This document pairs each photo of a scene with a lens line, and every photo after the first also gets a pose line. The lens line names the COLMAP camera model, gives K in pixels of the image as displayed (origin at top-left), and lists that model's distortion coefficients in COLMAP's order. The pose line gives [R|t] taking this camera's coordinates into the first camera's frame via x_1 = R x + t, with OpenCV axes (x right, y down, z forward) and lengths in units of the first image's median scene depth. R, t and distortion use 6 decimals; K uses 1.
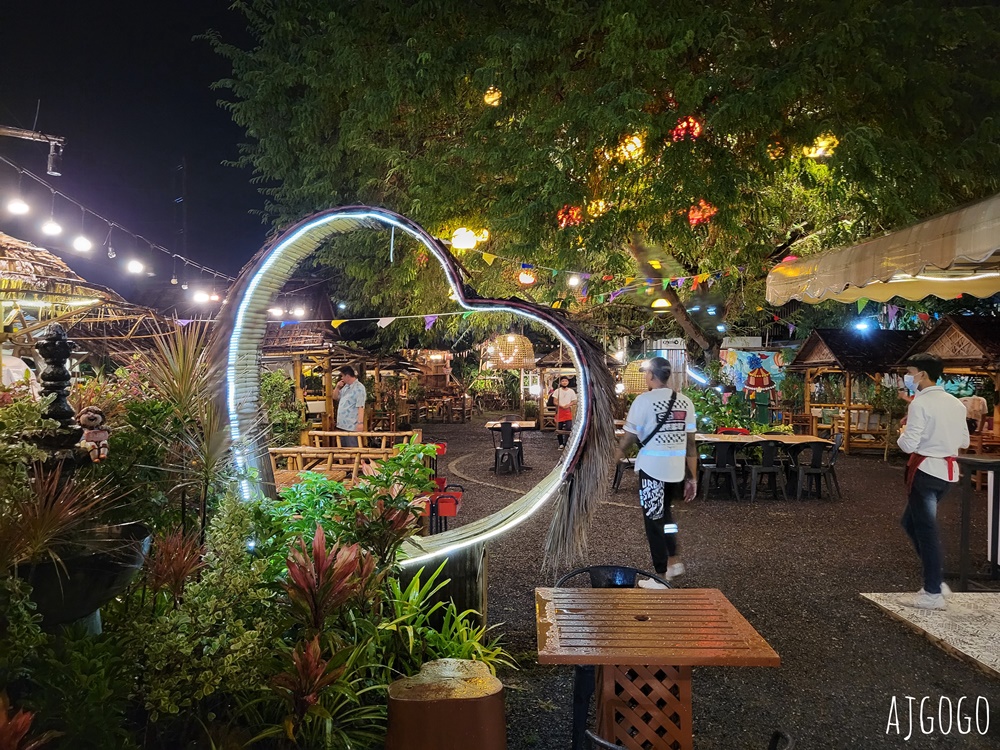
lens RADIAL K [[774.2, 0, 498.1], [0, 774.2, 374.1], [0, 0, 1]] dist [0.009623, -0.010911]
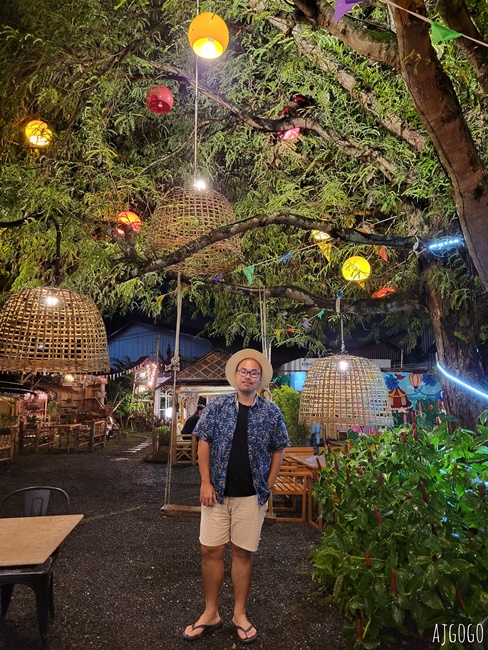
lens RADIAL K [[503.2, 0, 242.8], [0, 503.2, 318.9], [0, 0, 1]] dist [0.009623, -0.010911]
pose [[0.989903, 0.015232, 0.140923, 0.040865], [0.007057, 0.987681, -0.156323, 0.004177], [-0.141568, 0.155740, 0.977601, 0.364614]]
